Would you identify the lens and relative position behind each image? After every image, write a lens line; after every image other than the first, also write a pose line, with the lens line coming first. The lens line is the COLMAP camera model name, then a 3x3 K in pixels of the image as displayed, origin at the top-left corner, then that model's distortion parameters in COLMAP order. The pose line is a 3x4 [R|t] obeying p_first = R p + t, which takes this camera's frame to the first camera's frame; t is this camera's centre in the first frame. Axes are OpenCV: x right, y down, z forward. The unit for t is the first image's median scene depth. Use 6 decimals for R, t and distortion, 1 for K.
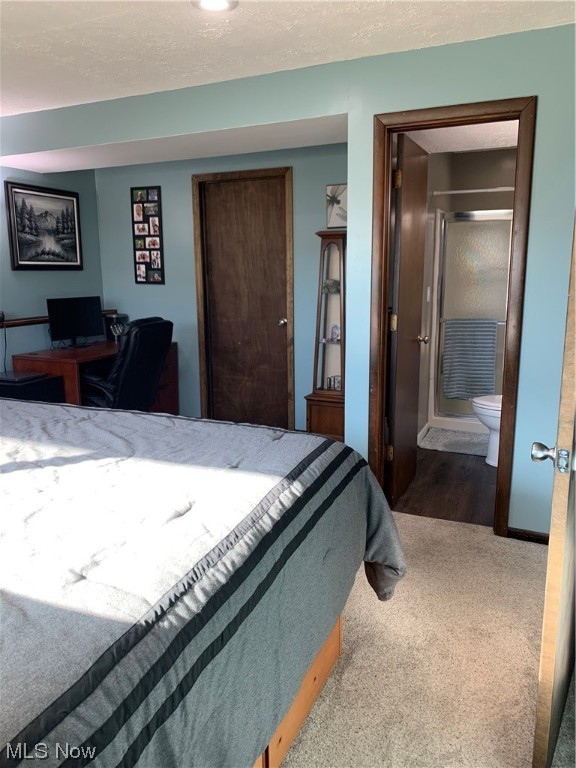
lens RADIAL K [[582.3, 0, 287.6], [0, 582.3, 383.3], [0, 0, 1]] dist [0.033269, -0.005075]
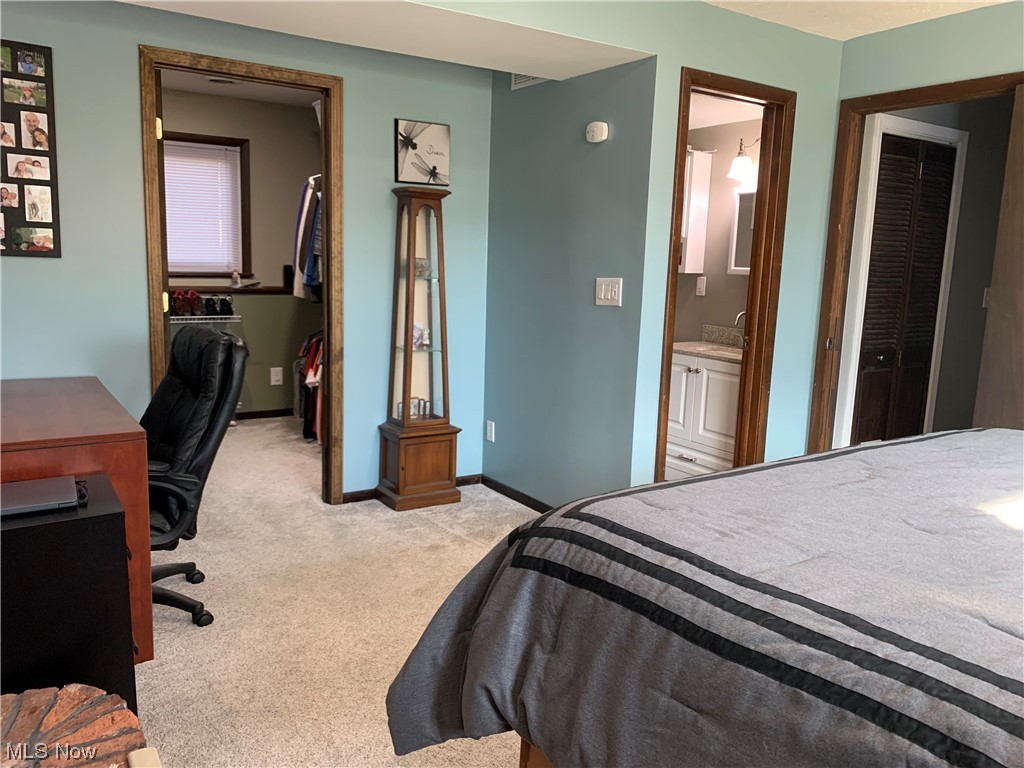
lens RADIAL K [[776.4, 0, 514.1], [0, 776.4, 384.2], [0, 0, 1]] dist [0.033269, -0.005075]
pose [[0.560544, -0.109564, 0.820845, -0.549520], [0.123945, 0.991144, 0.047655, -0.053673], [-0.818797, 0.075027, 0.569160, 0.351188]]
